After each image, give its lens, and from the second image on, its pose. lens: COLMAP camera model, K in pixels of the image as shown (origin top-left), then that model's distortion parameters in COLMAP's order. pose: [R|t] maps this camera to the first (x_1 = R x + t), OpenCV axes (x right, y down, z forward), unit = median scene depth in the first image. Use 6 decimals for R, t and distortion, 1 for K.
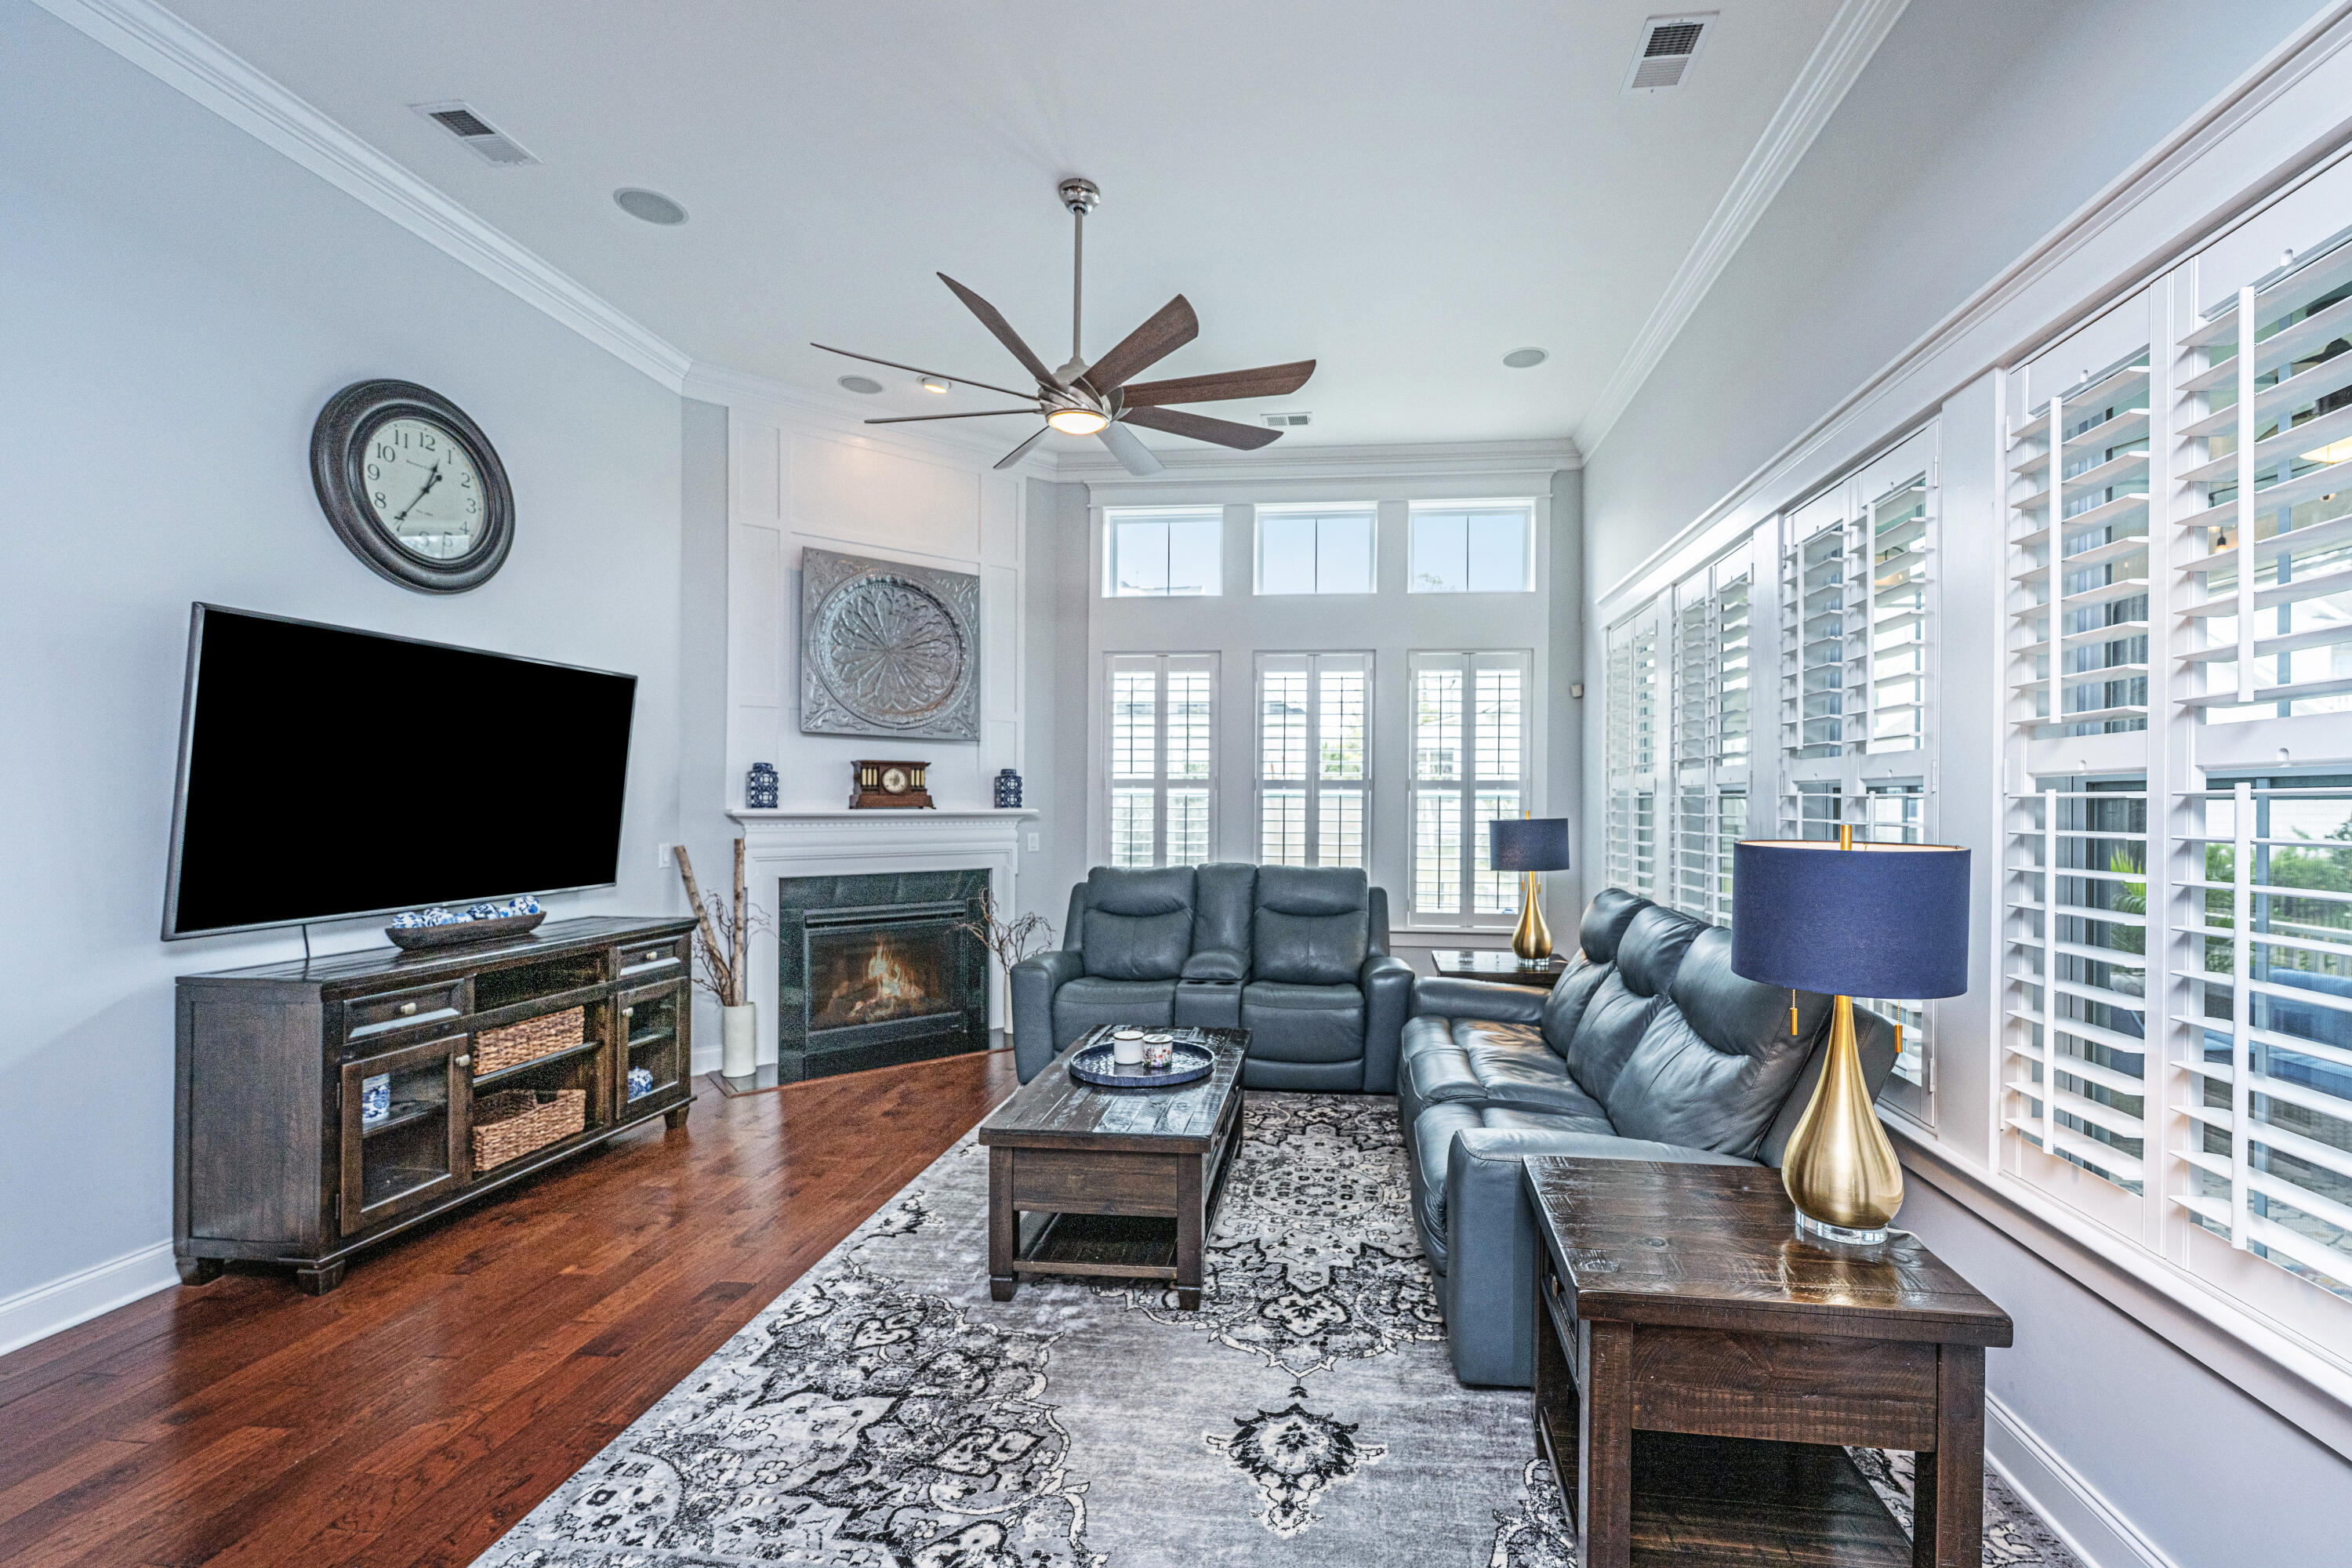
lens RADIAL K [[942.0, 0, 1164.5], [0, 942.0, 793.8], [0, 0, 1]] dist [-0.003198, 0.000279]
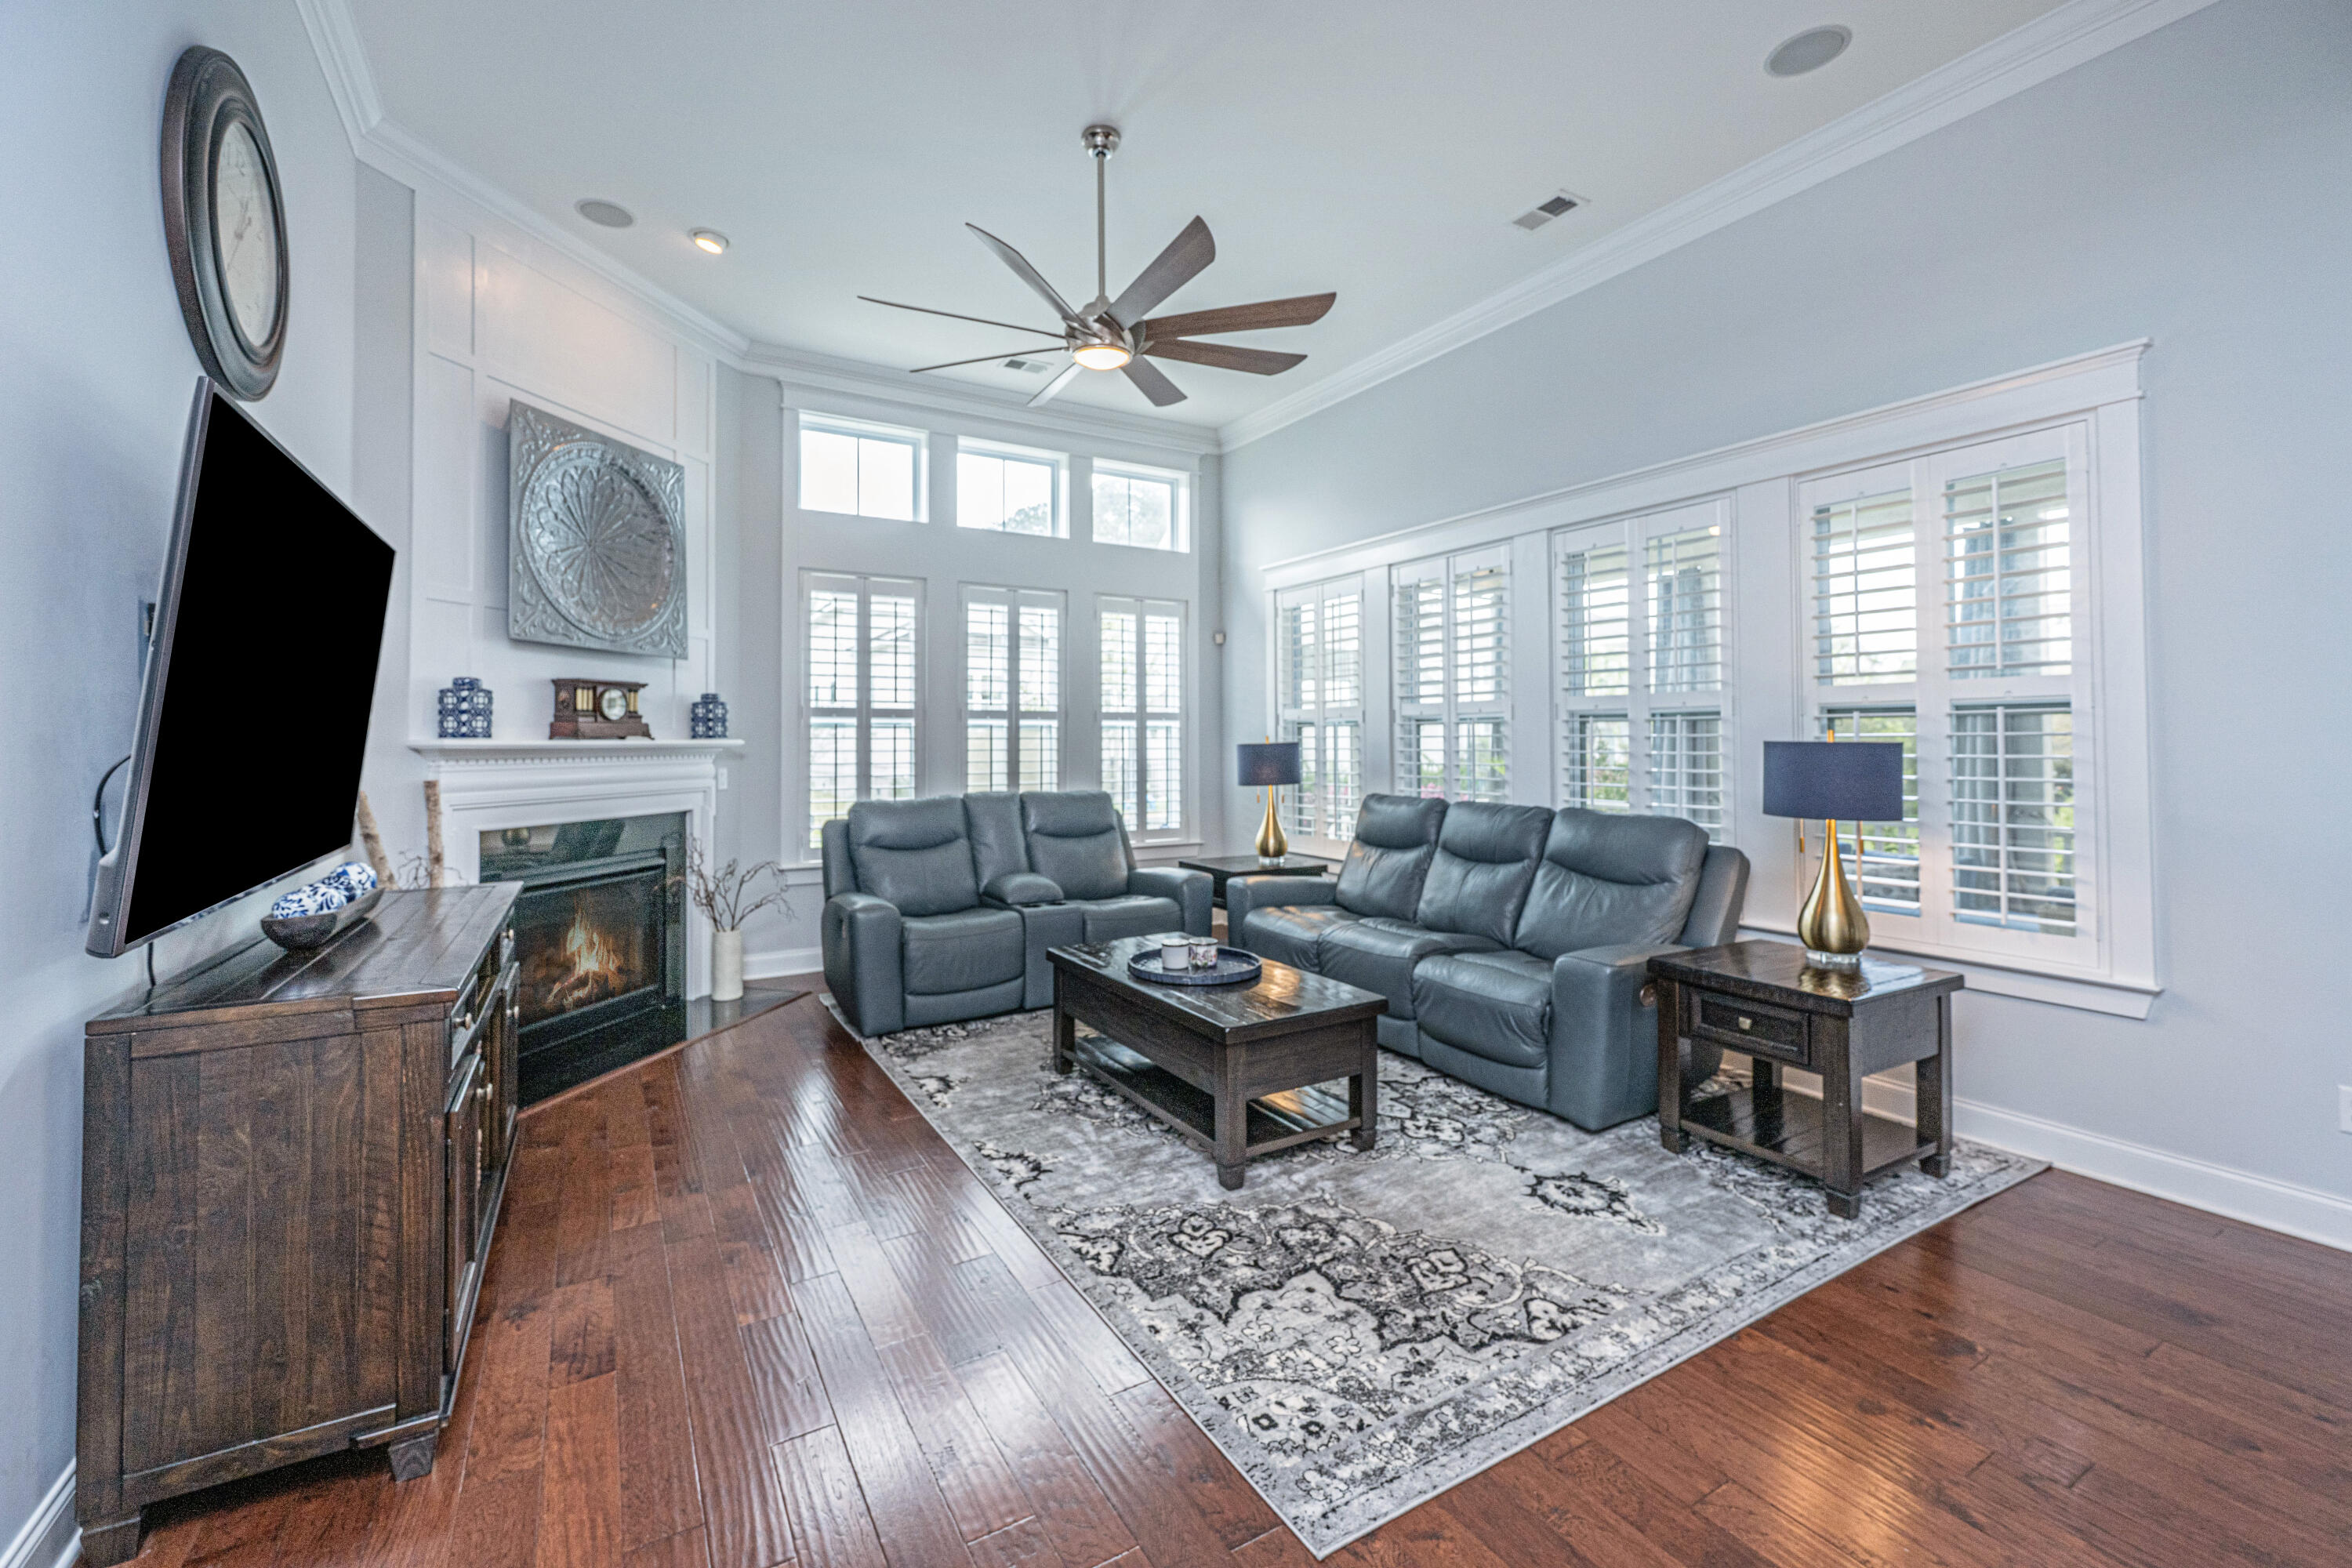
lens RADIAL K [[942.0, 0, 1138.8], [0, 942.0, 716.6], [0, 0, 1]] dist [-0.003198, 0.000279]
pose [[0.823719, 0.007752, 0.566945, -0.380694], [0.000202, 0.999902, -0.013966, 0.007958], [-0.566998, 0.011619, 0.823638, 0.077417]]
